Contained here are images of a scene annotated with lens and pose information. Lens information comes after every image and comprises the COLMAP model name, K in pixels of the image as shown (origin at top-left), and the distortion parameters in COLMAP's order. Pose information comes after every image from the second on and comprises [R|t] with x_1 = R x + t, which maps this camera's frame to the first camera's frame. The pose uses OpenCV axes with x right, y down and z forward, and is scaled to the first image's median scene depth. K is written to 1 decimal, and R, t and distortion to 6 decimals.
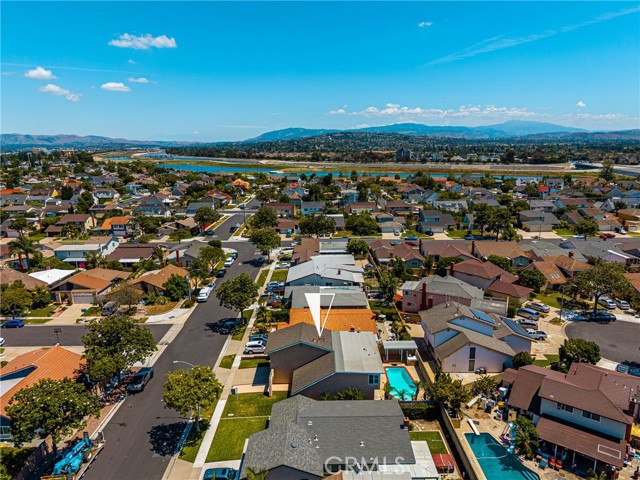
lens RADIAL K [[432.4, 0, 327.2], [0, 432.4, 238.6], [0, 0, 1]] dist [0.064821, -0.071714]
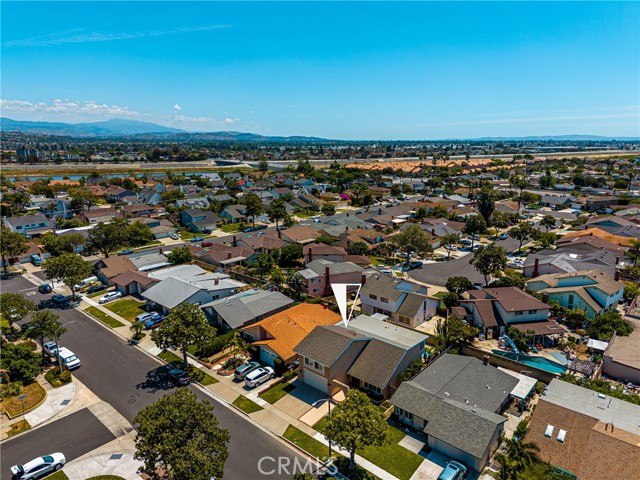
lens RADIAL K [[432.4, 0, 327.2], [0, 432.4, 238.6], [0, 0, 1]] dist [0.064821, -0.071714]
pose [[0.659140, -0.160092, 0.734782, -0.091717], [0.158771, 0.984678, 0.072112, -0.007565], [-0.735069, 0.069130, 0.674459, 0.044036]]
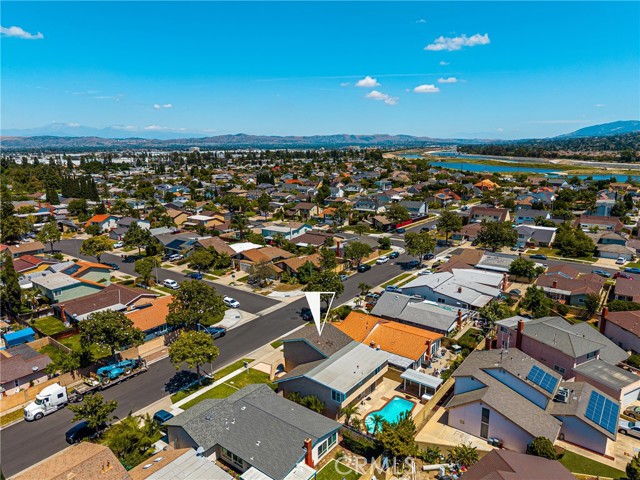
lens RADIAL K [[441.2, 0, 320.0], [0, 441.2, 240.0], [0, 0, 1]] dist [0.004479, -0.000531]
pose [[0.777871, 0.133049, -0.614178, 0.068328], [-0.129382, 0.990300, 0.050663, -0.006199], [0.614961, 0.040055, 0.787540, 0.023266]]
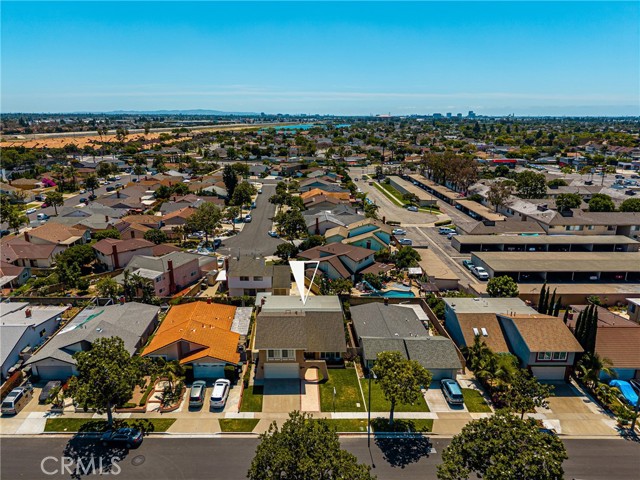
lens RADIAL K [[440.4, 0, 299.7], [0, 440.4, 229.7], [0, 0, 1]] dist [0.169785, -0.270943]
pose [[-0.003606, -0.244606, 0.969616, -0.115247], [0.214220, 0.946923, 0.239678, -0.022061], [-0.976779, 0.208576, 0.048985, 0.109416]]
